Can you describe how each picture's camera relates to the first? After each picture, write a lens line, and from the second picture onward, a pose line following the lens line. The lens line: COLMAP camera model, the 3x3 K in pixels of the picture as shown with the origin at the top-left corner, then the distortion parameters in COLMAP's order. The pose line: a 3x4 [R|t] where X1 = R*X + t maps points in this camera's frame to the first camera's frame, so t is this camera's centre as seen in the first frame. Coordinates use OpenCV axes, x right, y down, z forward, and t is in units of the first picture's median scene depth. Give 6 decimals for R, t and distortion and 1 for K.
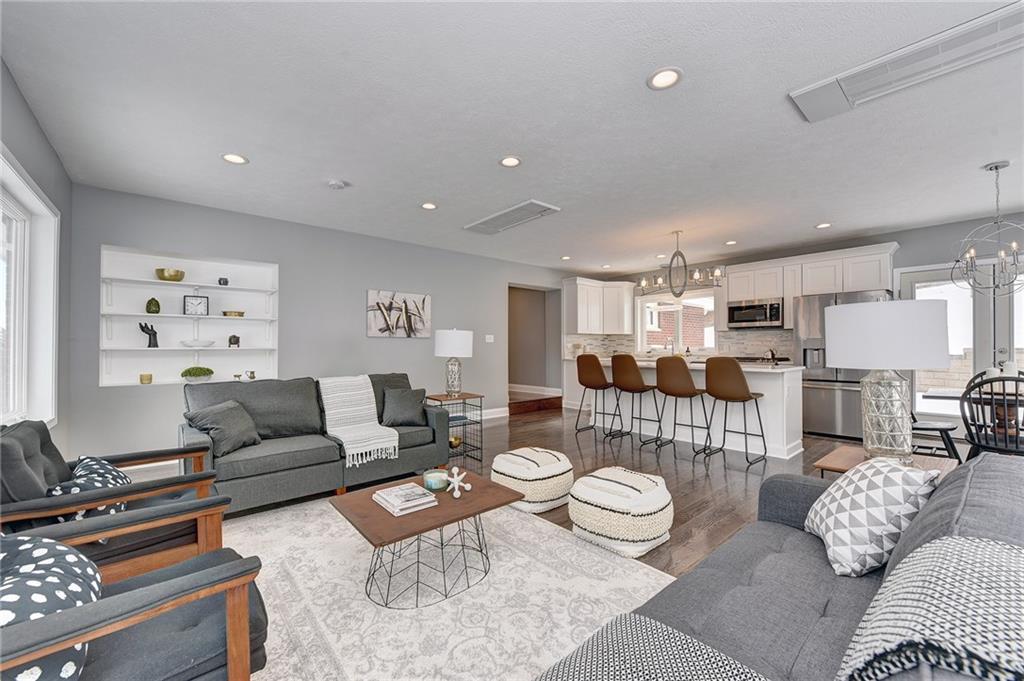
lens RADIAL K [[404.8, 0, 510.5], [0, 404.8, 344.7], [0, 0, 1]] dist [-0.001168, -0.000271]
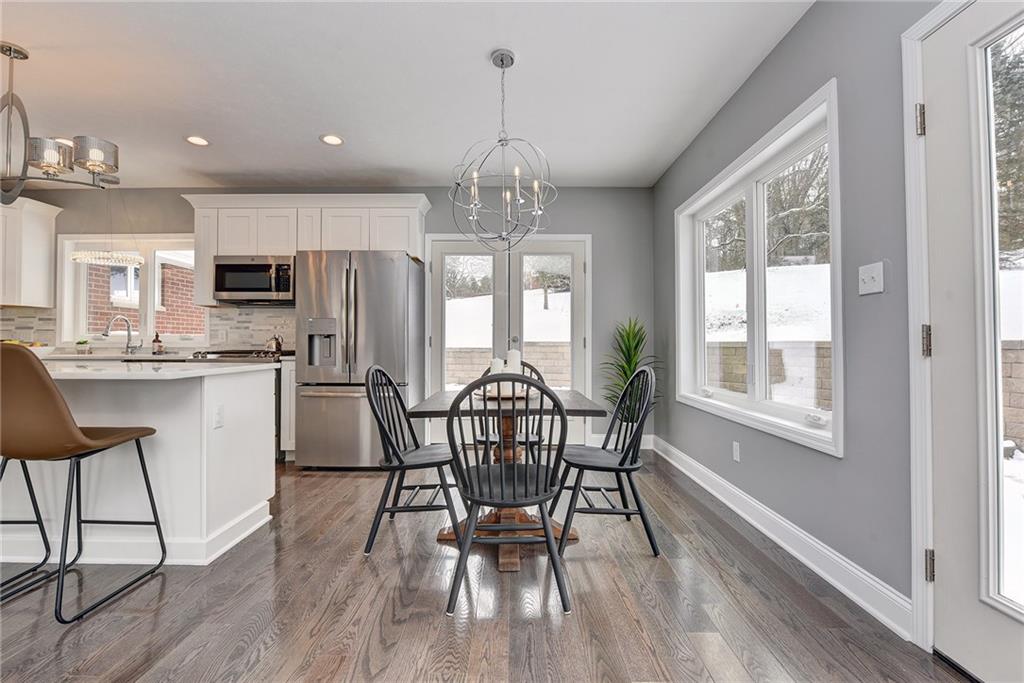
lens RADIAL K [[463.6, 0, 512.0], [0, 463.6, 341.5], [0, 0, 1]] dist [-0.003202, -0.000817]
pose [[0.659213, 0.006929, 0.751924, 0.364407], [-0.009413, 0.999955, -0.000962, 0.016243], [-0.751897, -0.006444, 0.659249, 0.270730]]
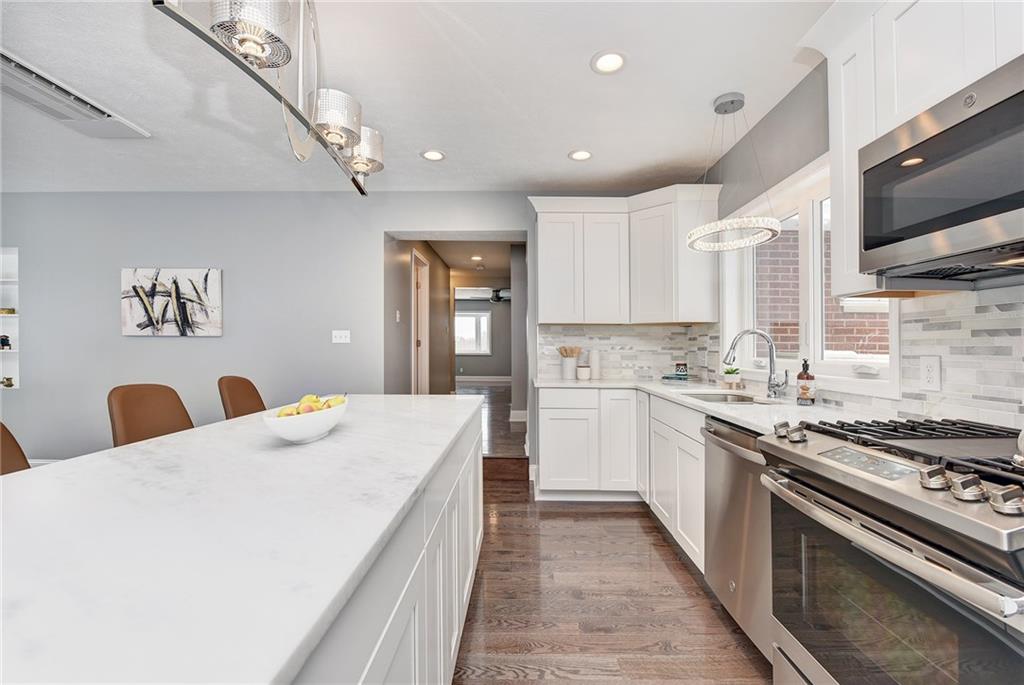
lens RADIAL K [[452.8, 0, 512.0], [0, 452.8, 342.5], [0, 0, 1]] dist [-0.024478, -0.000095]
pose [[0.754320, 0.001011, -0.656507, 0.628989], [-0.002445, 0.999996, -0.001269, -0.008037], [0.656503, 0.002563, 0.754319, 0.813269]]
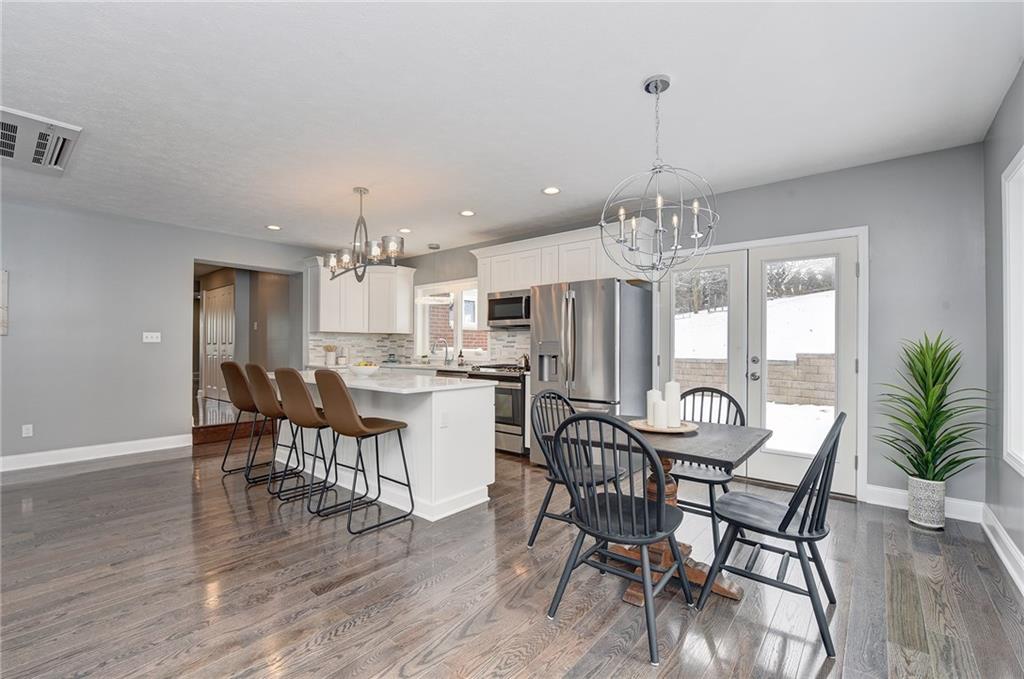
lens RADIAL K [[446.7, 0, 487.4], [0, 446.7, 349.9], [0, 0, 1]] dist [-0.003602, -0.000487]
pose [[0.990010, 0.006525, 0.140846, 0.474887], [-0.008520, 0.999872, 0.013562, -0.010332], [-0.140739, -0.014627, 0.989939, 0.176142]]
